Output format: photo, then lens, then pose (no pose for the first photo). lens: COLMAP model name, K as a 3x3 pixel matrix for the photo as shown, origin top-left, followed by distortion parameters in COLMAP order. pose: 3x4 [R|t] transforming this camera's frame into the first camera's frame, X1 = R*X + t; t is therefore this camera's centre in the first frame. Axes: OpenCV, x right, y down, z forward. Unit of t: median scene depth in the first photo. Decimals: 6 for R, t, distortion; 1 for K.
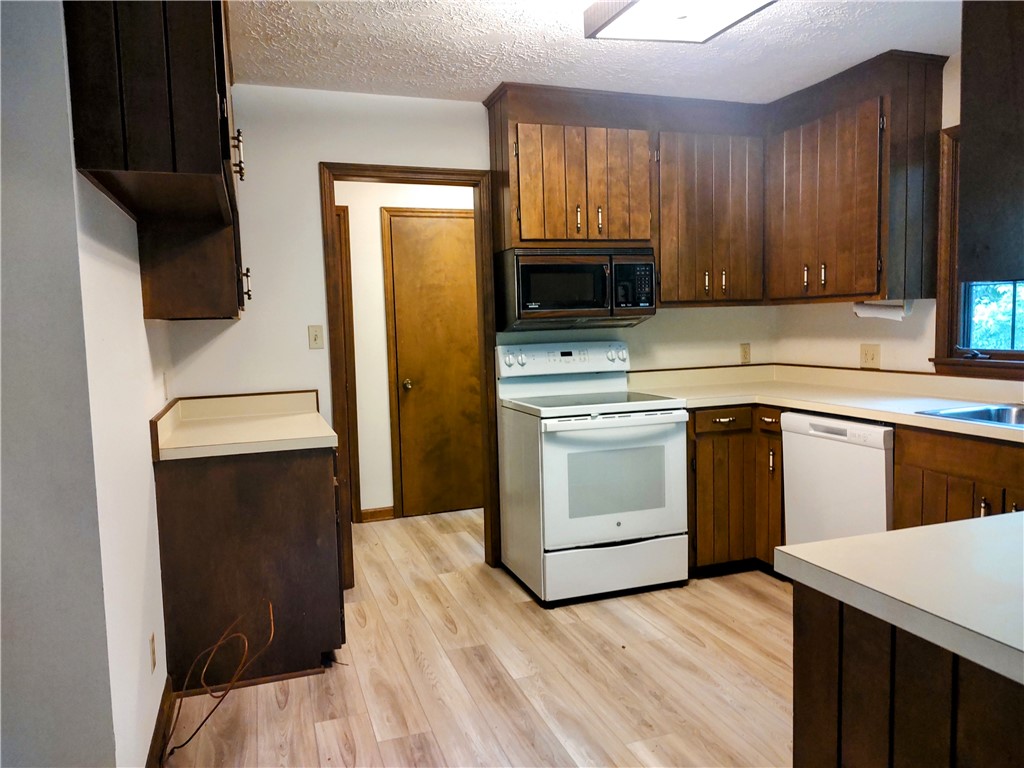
lens RADIAL K [[727.8, 0, 509.4], [0, 727.8, 385.6], [0, 0, 1]] dist [0.019072, -0.019504]
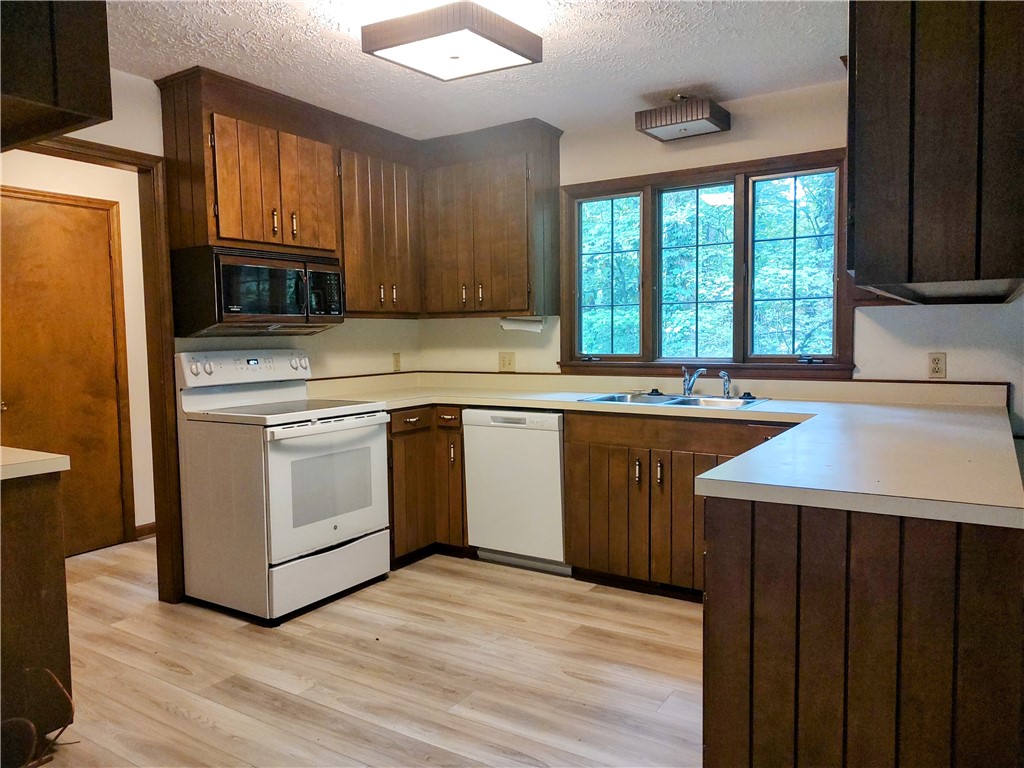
lens RADIAL K [[727.8, 0, 507.5], [0, 727.8, 383.2], [0, 0, 1]] dist [0.019072, -0.019504]
pose [[0.786585, -0.023925, 0.617019, -0.276323], [0.045268, 0.998795, -0.018981, 0.019863], [-0.615821, 0.042862, 0.786720, 0.047667]]
